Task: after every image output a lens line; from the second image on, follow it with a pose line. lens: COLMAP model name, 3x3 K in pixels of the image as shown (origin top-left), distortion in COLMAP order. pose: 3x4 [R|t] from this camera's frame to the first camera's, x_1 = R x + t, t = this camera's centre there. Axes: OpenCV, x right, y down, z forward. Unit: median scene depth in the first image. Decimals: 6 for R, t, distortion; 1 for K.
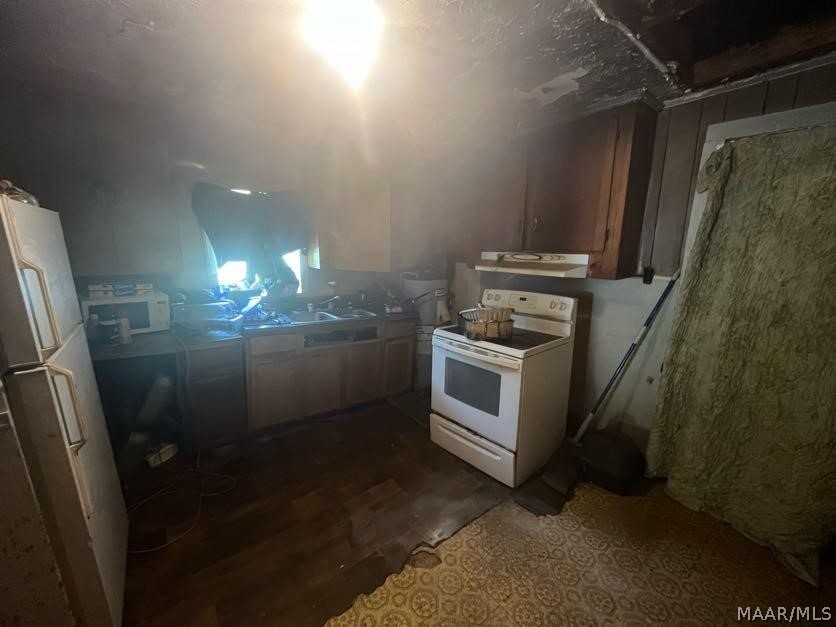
lens RADIAL K [[335.6, 0, 419.9], [0, 335.6, 314.3], [0, 0, 1]] dist [-0.001282, -0.000100]
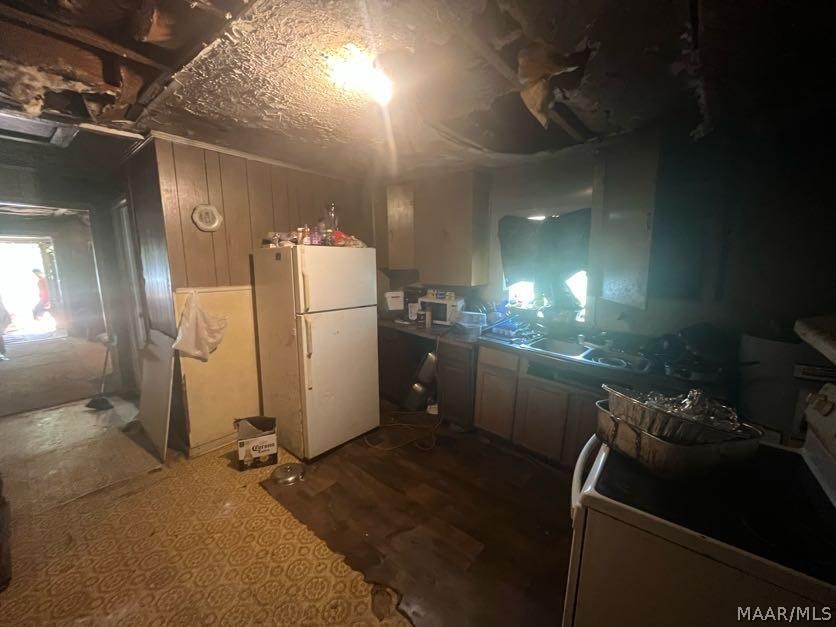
lens RADIAL K [[335.6, 0, 412.9], [0, 335.6, 316.7], [0, 0, 1]] dist [-0.001282, -0.000100]
pose [[0.207942, 0.157302, -0.965410, 0.734062], [-0.210653, 0.971026, 0.112844, -0.148572], [0.955189, 0.179901, 0.235053, 0.654664]]
